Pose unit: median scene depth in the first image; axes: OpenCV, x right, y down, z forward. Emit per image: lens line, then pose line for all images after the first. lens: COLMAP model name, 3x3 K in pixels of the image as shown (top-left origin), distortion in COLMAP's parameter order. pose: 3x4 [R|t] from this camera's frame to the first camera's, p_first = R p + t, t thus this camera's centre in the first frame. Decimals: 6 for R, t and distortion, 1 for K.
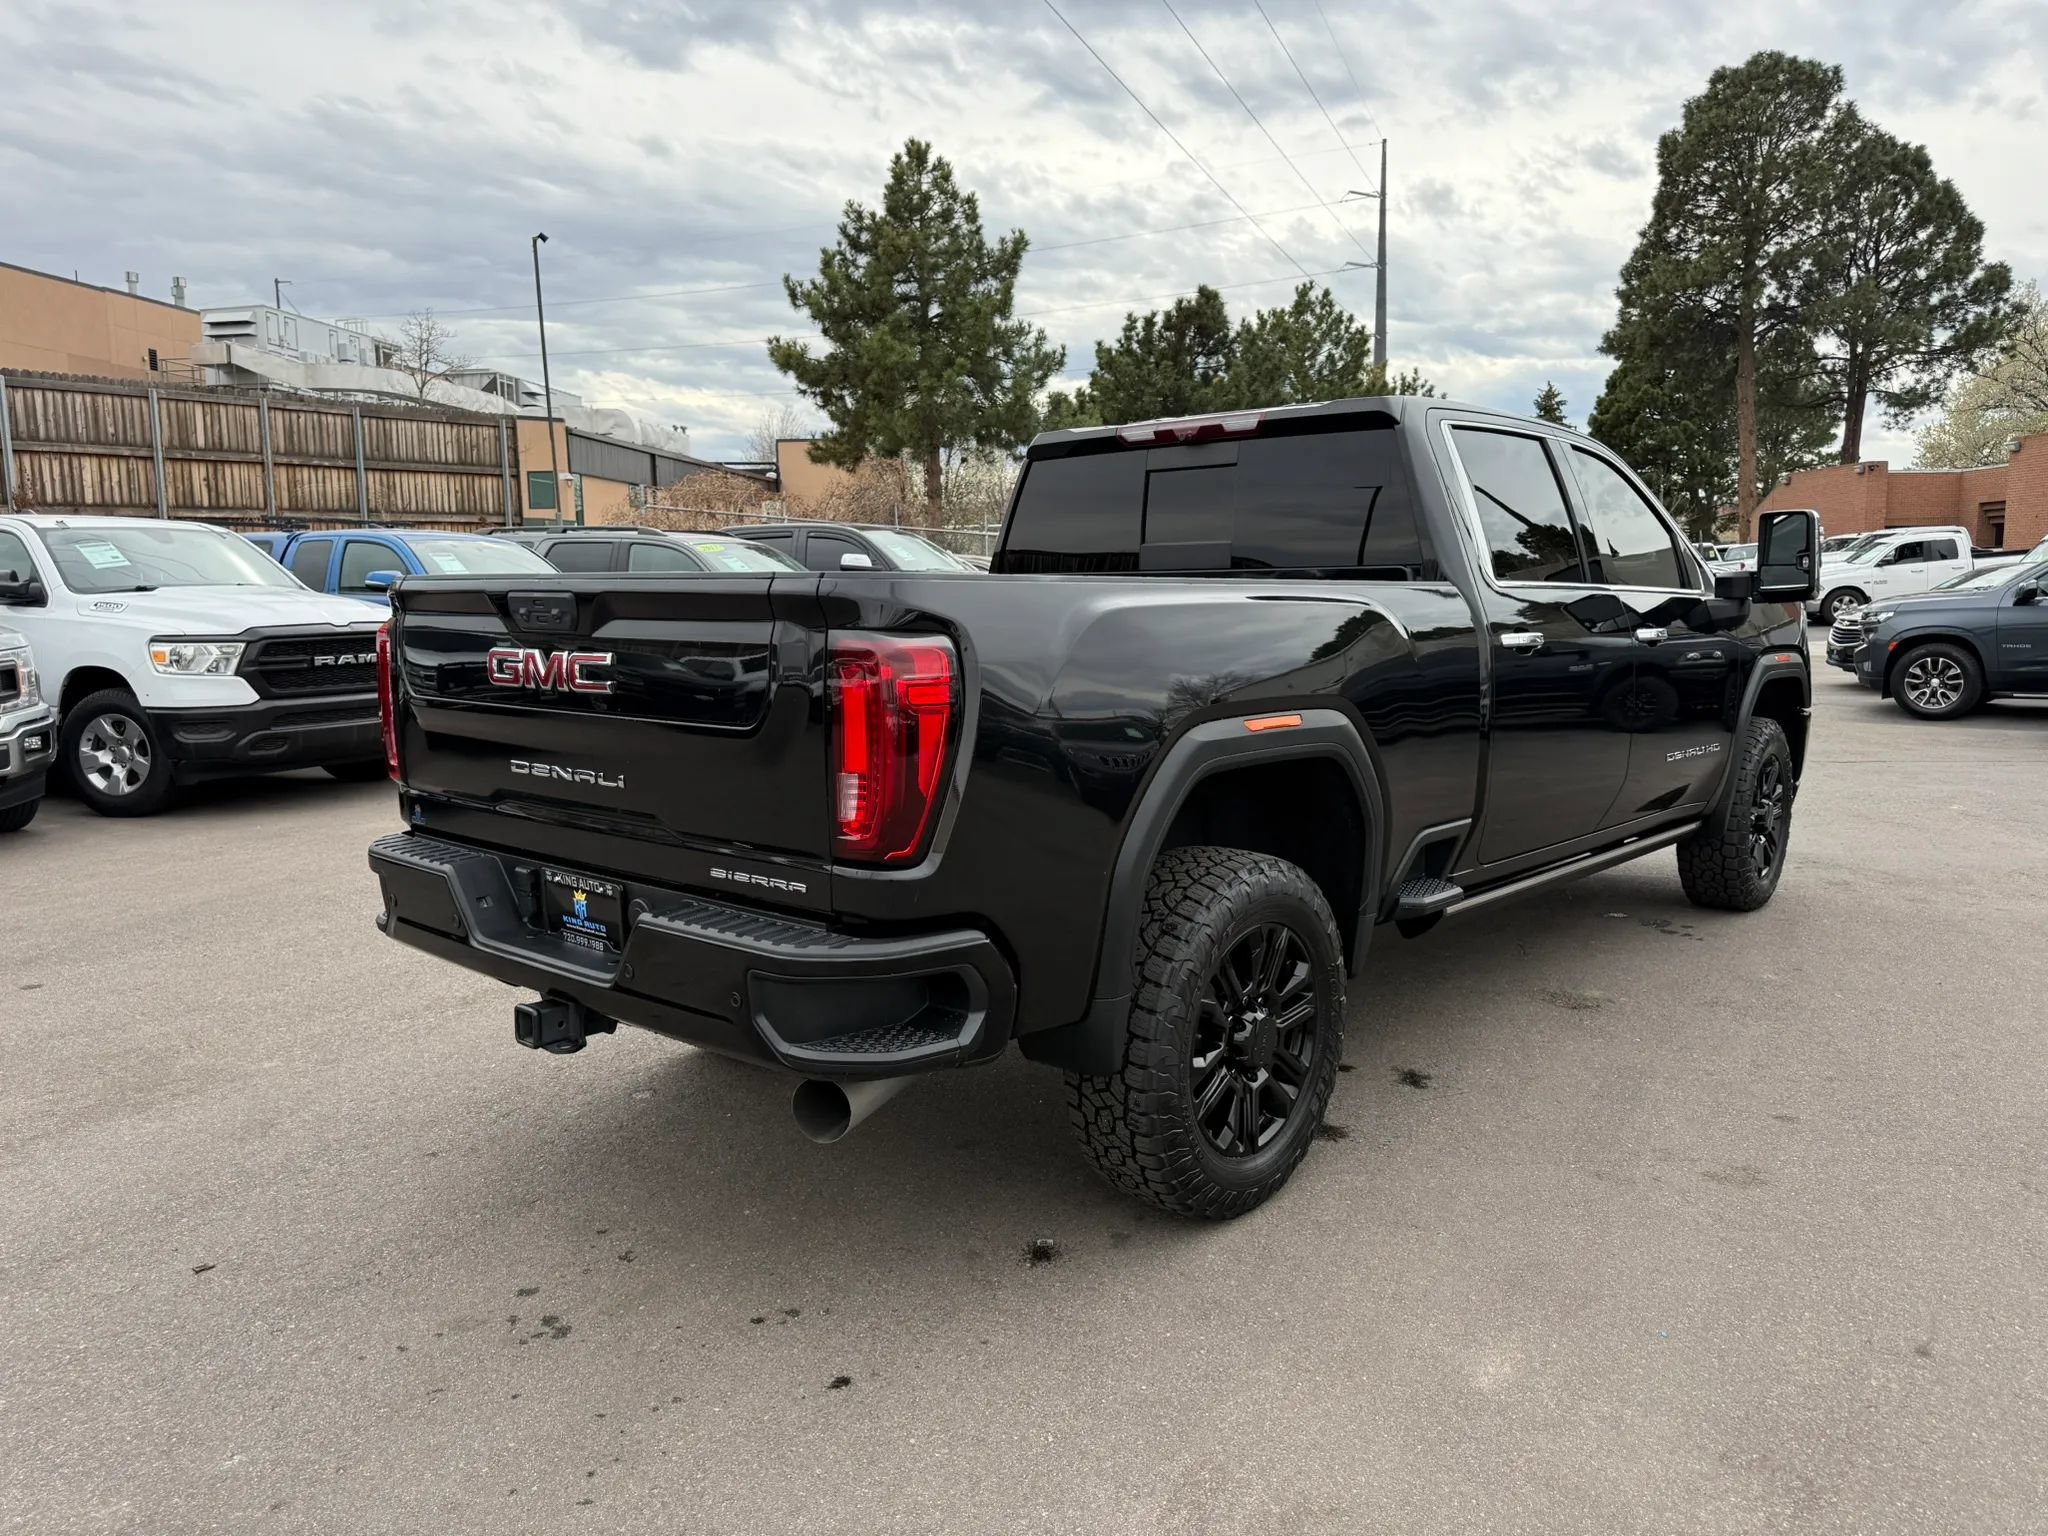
lens RADIAL K [[1481.2, 0, 1017.0], [0, 1481.2, 709.9], [0, 0, 1]] dist [0.009254, -0.001183]
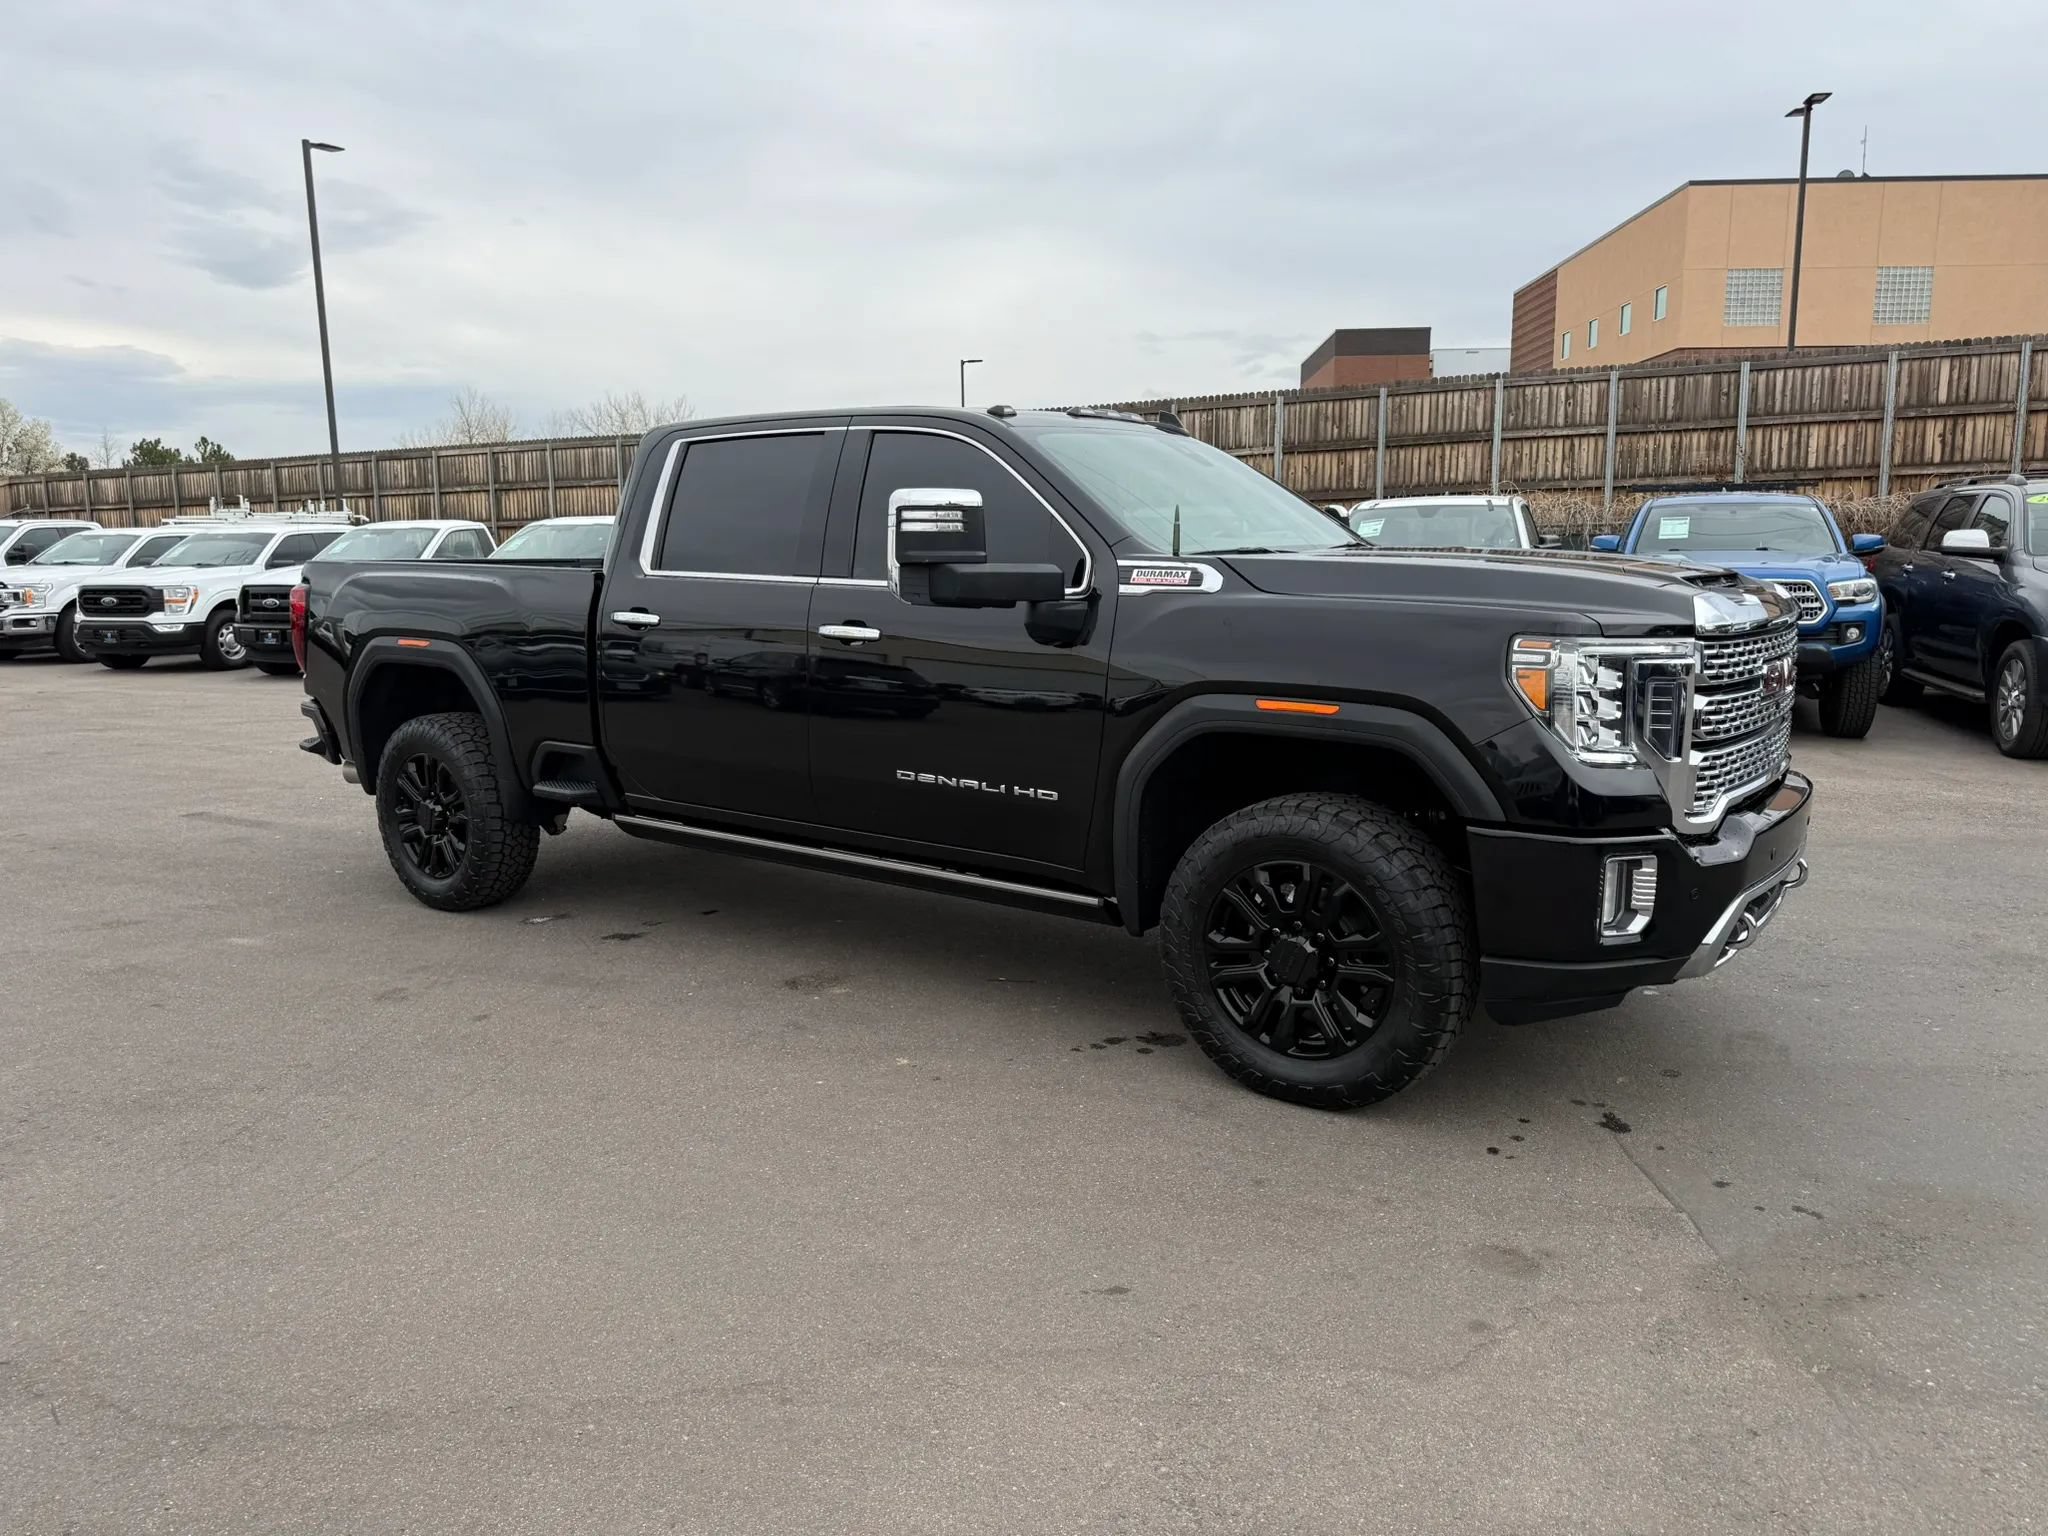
lens RADIAL K [[1445.4, 0, 1025.1], [0, 1445.4, 784.5], [0, 0, 1]] dist [0.079175, -0.104154]
pose [[0.099258, 0.166058, -0.981108, 0.201036], [-0.078919, 0.984185, 0.158595, -0.016737], [0.991927, 0.061686, 0.110794, 0.152657]]
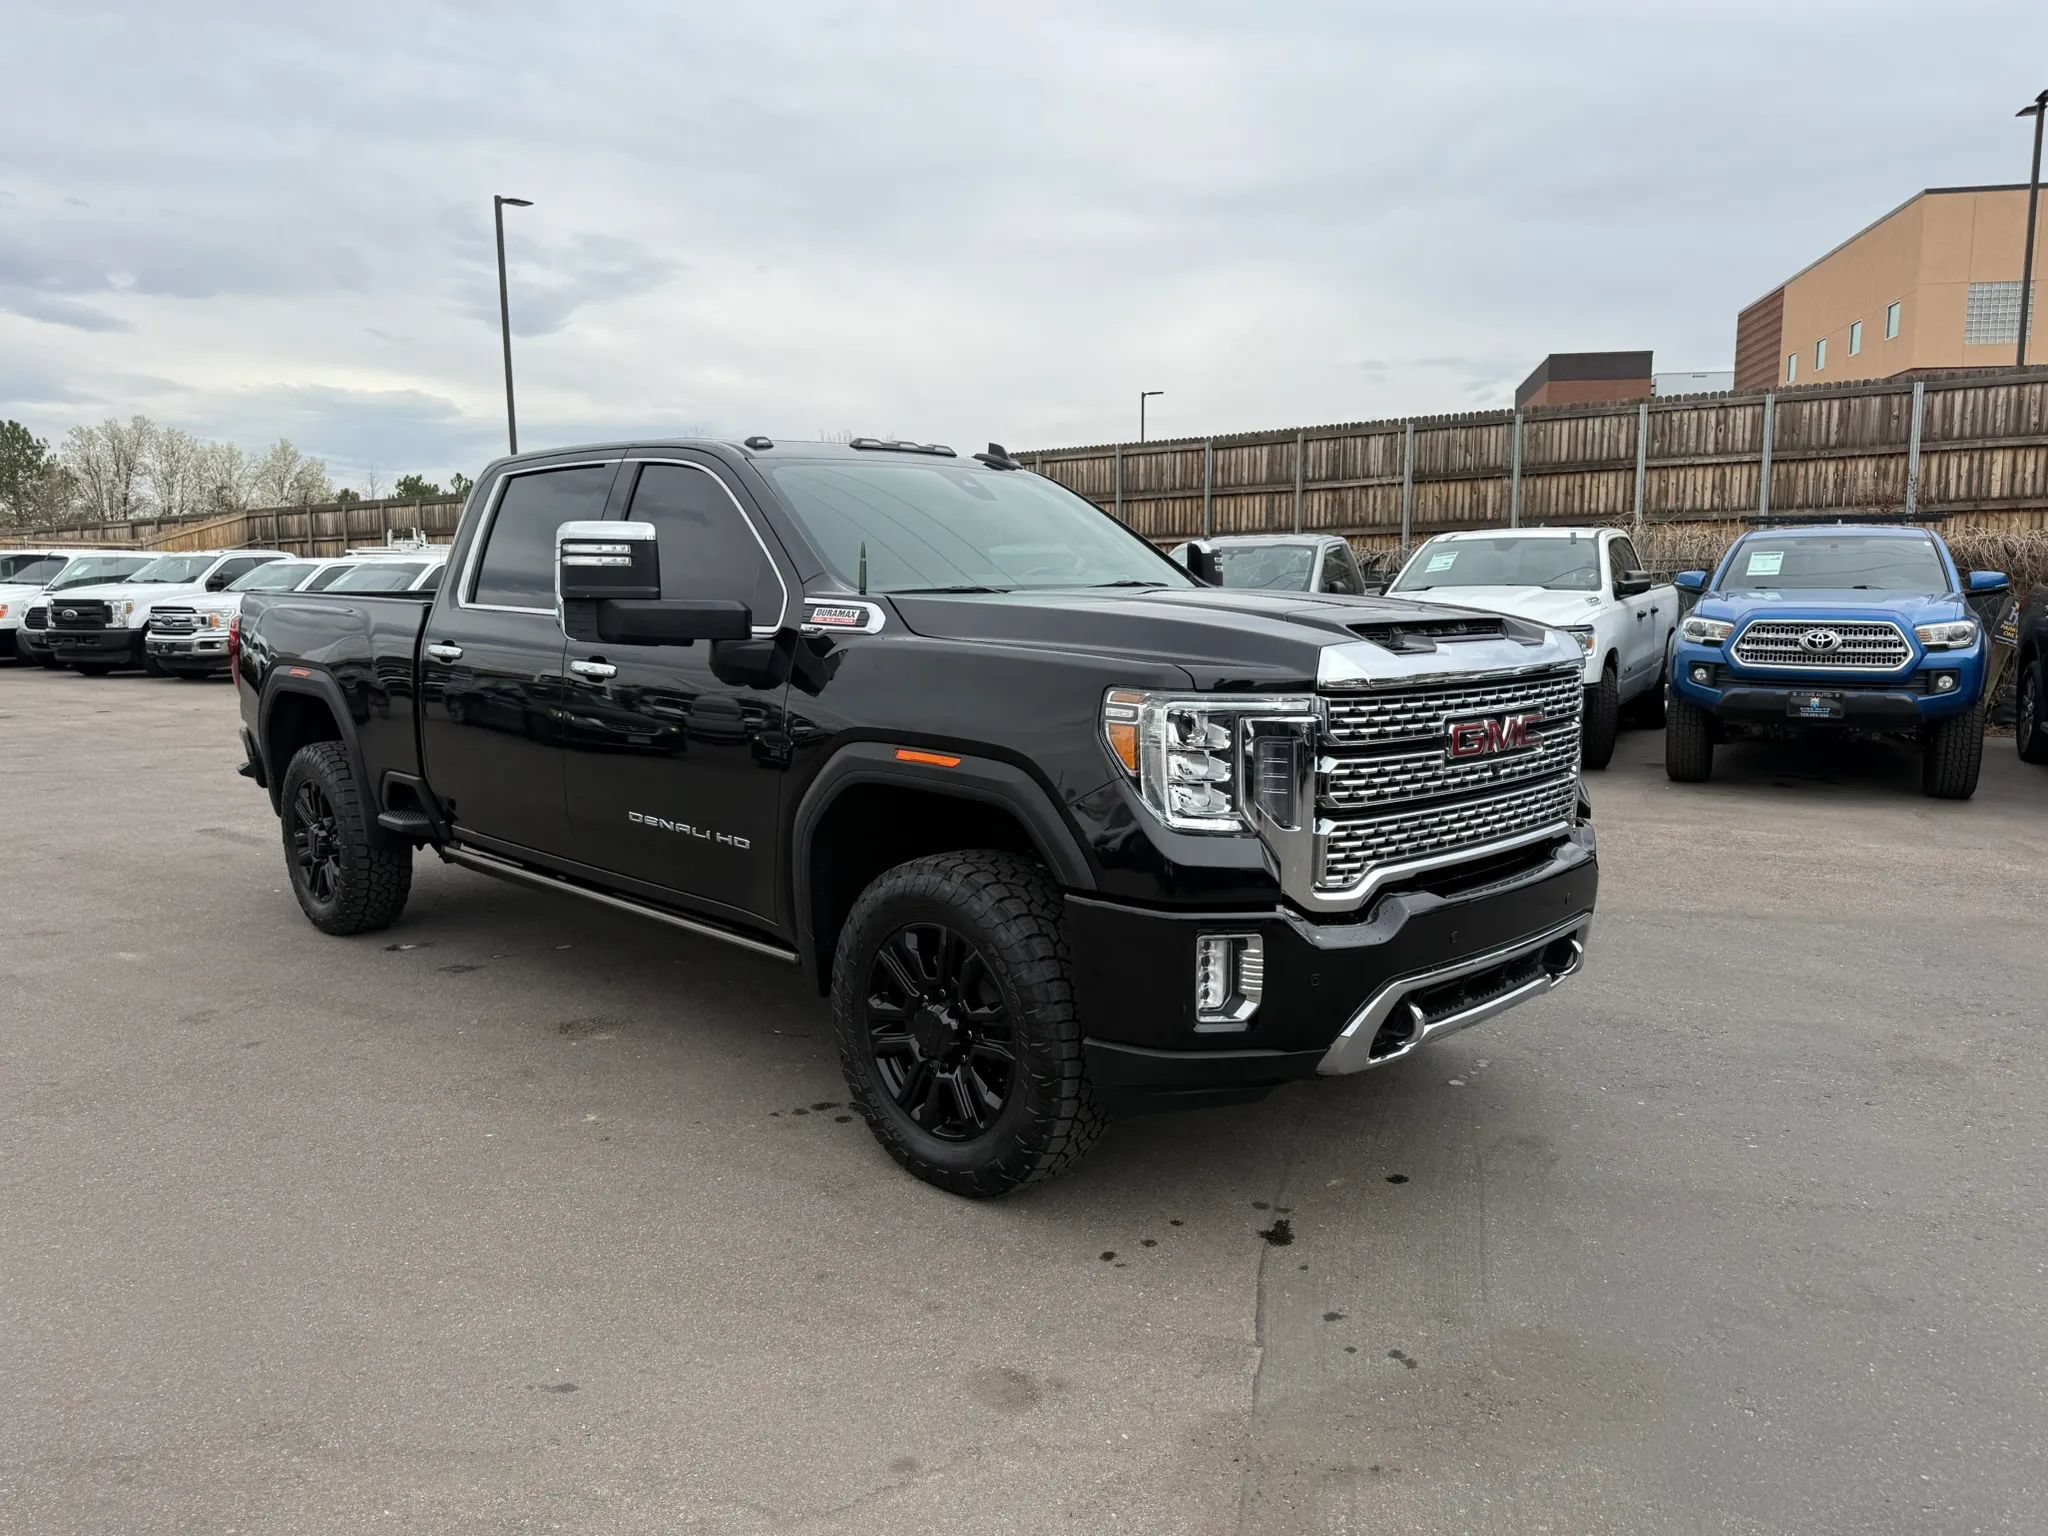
lens RADIAL K [[1458.4, 0, 1024.0], [0, 1458.4, 768.0], [0, 0, 1]] dist [0.036262, -0.028581]
pose [[-0.050669, 0.134929, -0.989559, 0.195272], [-0.083162, 0.986821, 0.138814, -0.020826], [0.995247, 0.089327, -0.038780, 0.195881]]
